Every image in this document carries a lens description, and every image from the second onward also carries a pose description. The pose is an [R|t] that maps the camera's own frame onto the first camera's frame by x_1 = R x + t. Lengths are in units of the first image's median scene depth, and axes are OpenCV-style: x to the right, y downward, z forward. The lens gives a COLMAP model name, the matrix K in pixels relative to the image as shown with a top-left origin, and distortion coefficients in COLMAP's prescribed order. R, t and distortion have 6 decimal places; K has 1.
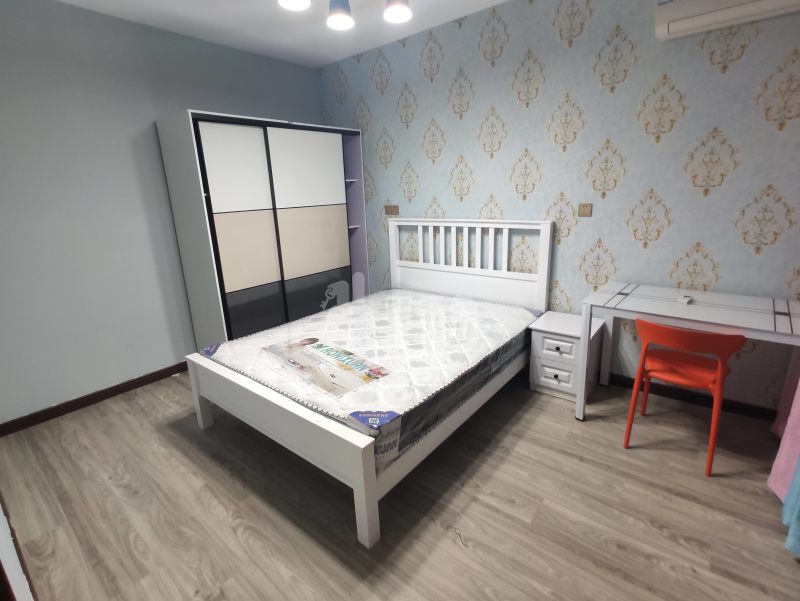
lens RADIAL K [[382.9, 0, 404.6], [0, 382.9, 293.5], [0, 0, 1]] dist [-0.002828, -0.001568]
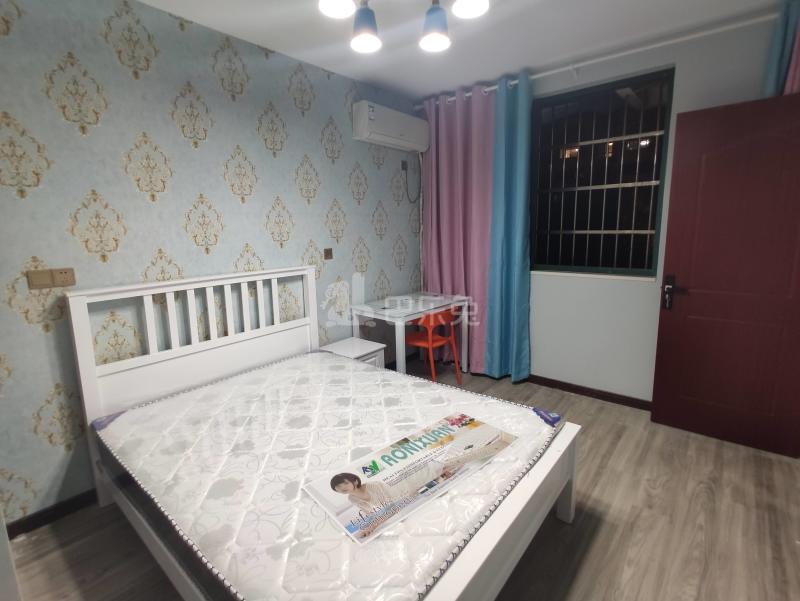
lens RADIAL K [[382.9, 0, 392.8], [0, 382.9, 296.1], [0, 0, 1]] dist [-0.002828, -0.001568]
pose [[0.052696, -0.140234, 0.988715, -0.842457], [0.281071, 0.952147, 0.120067, -0.210921], [-0.958239, 0.271572, 0.089590, 0.862371]]
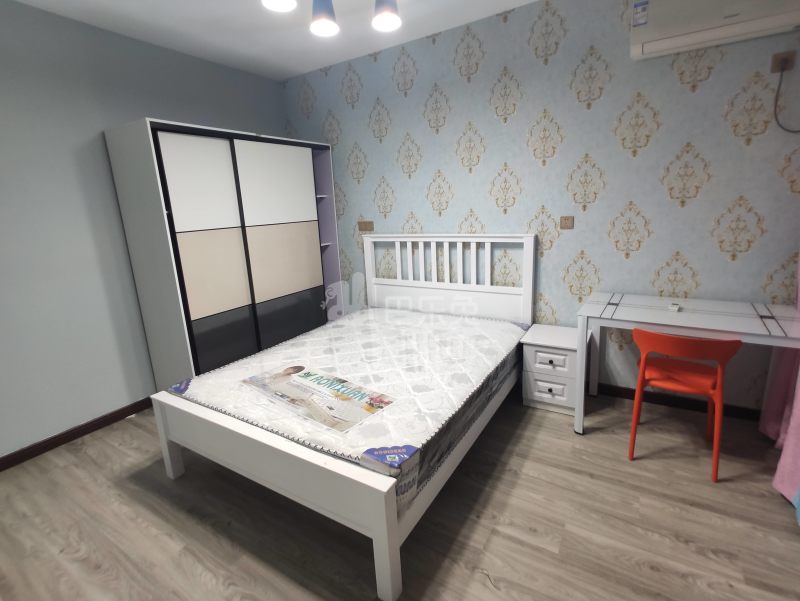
lens RADIAL K [[382.9, 0, 403.5], [0, 382.9, 293.6], [0, 0, 1]] dist [-0.002828, -0.001568]
pose [[0.992199, -0.037207, 0.118980, -0.099347], [0.042030, 0.998383, -0.038283, -0.011649], [-0.117363, 0.042985, 0.992158, 0.061445]]
